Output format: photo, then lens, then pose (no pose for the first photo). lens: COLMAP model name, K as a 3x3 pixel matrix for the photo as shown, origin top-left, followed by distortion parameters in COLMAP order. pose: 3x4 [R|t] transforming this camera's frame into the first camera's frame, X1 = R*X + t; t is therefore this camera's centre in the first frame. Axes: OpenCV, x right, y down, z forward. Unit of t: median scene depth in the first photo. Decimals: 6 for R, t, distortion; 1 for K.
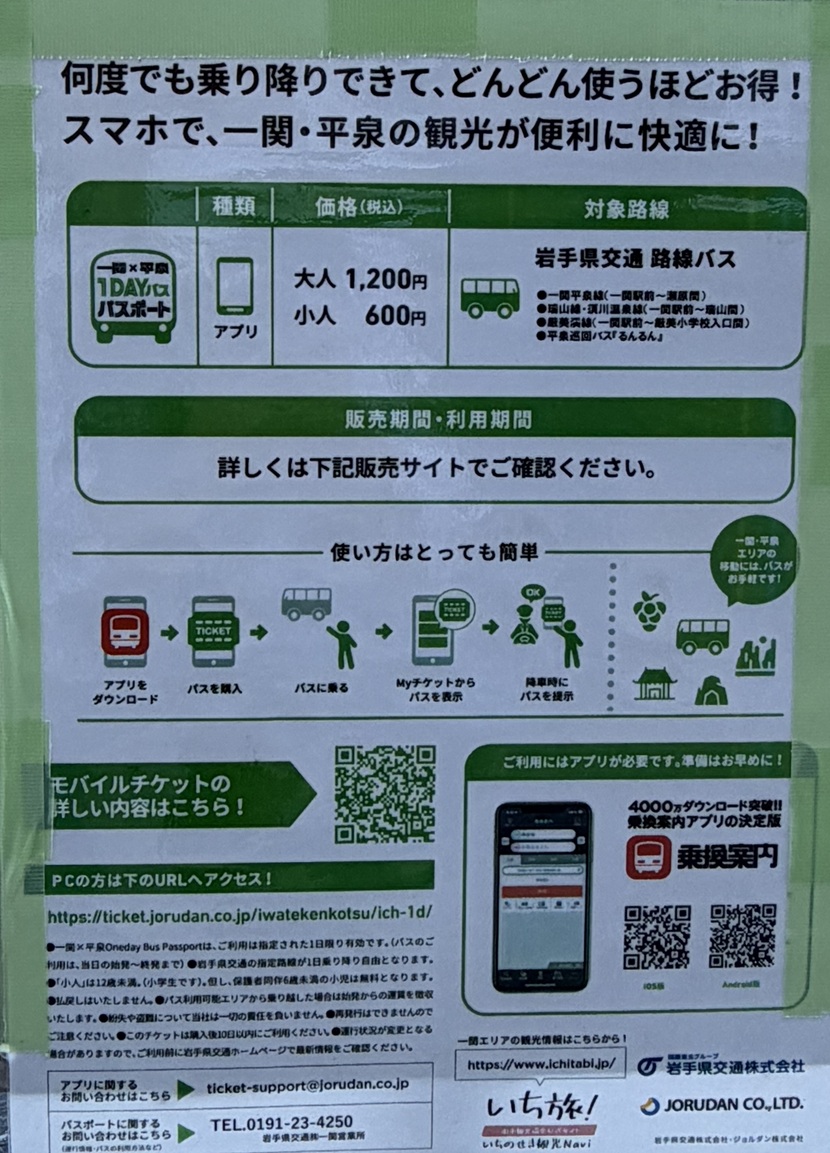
lens RADIAL K [[818.8, 0, 415.5], [0, 818.8, 574.9], [0, 0, 1]] dist [0.000345, 0.001977]
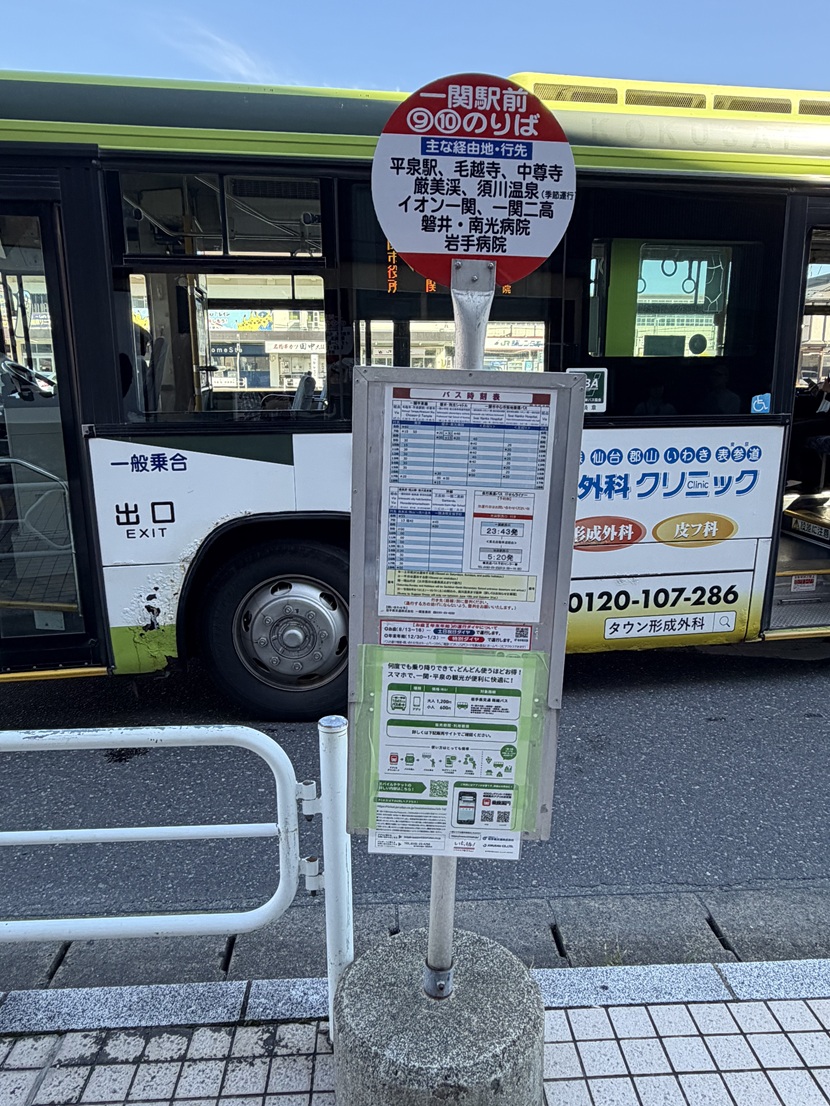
lens RADIAL K [[771.4, 0, 412.4], [0, 771.4, 555.6], [0, 0, 1]] dist [0.011389, -0.002955]
pose [[0.998172, 0.049640, -0.034469, -0.116863], [-0.044365, 0.989186, 0.139798, -2.039614], [0.041035, -0.138013, 0.989580, -4.006441]]
